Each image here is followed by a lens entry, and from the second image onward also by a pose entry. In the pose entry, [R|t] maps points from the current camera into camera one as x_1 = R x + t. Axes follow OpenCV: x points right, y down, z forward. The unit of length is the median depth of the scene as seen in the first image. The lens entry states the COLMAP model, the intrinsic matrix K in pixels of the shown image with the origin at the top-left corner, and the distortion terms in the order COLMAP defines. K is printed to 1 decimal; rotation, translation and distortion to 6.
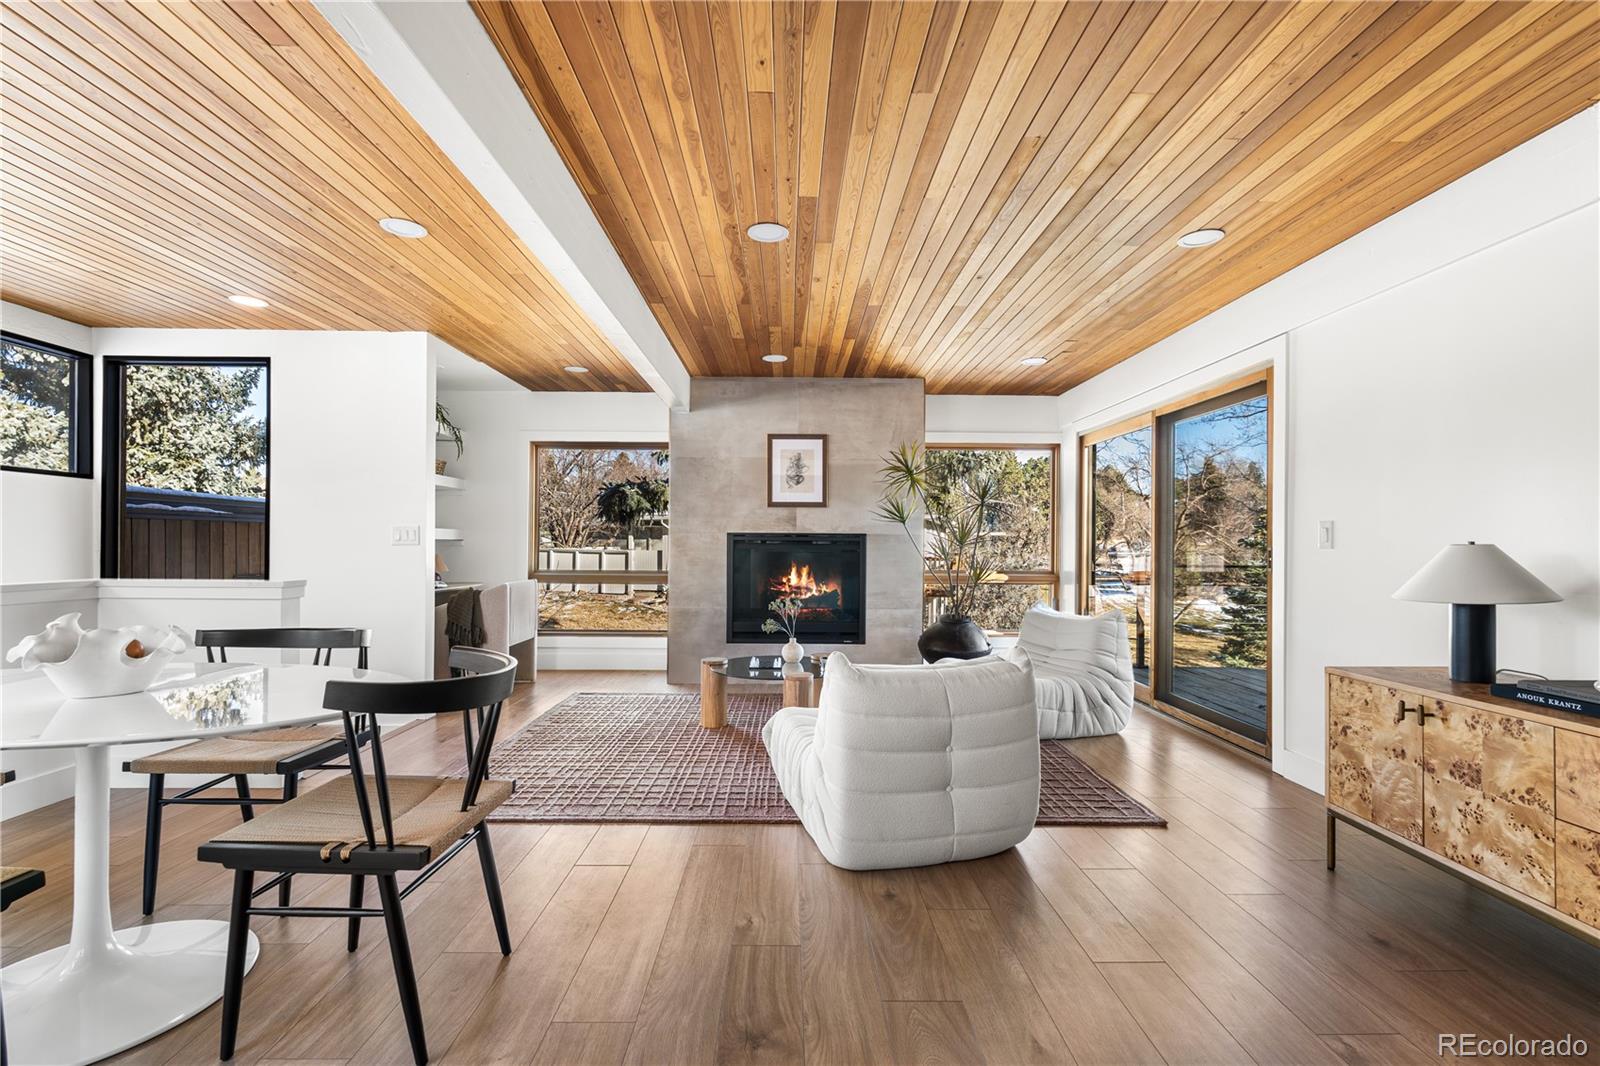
lens RADIAL K [[716.0, 0, 799.8], [0, 716.0, 540.3], [0, 0, 1]] dist [-0.007249, 0.000376]
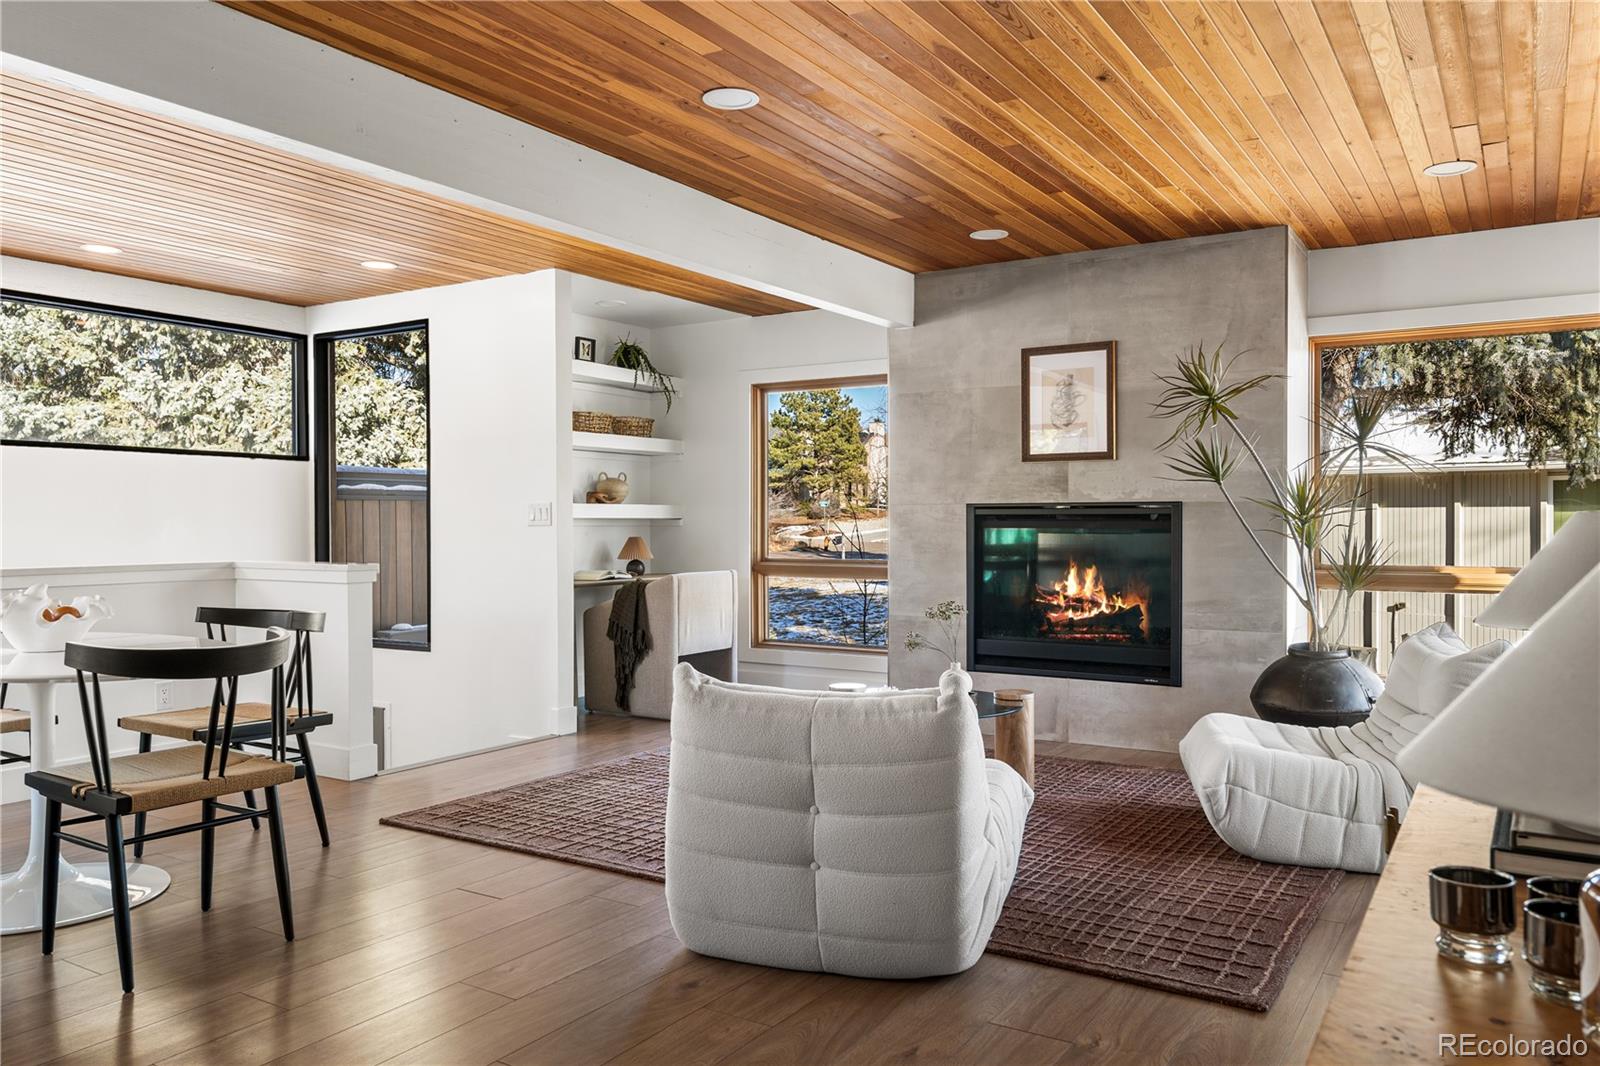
lens RADIAL K [[1168.0, 0, 798.5], [0, 1168.0, 529.8], [0, 0, 1]] dist [0.000651, -0.000930]
pose [[0.836756, -0.005289, -0.547551, 0.371136], [0.011617, 0.999900, 0.008094, 0.002812], [0.547453, -0.013134, 0.836733, 0.014354]]
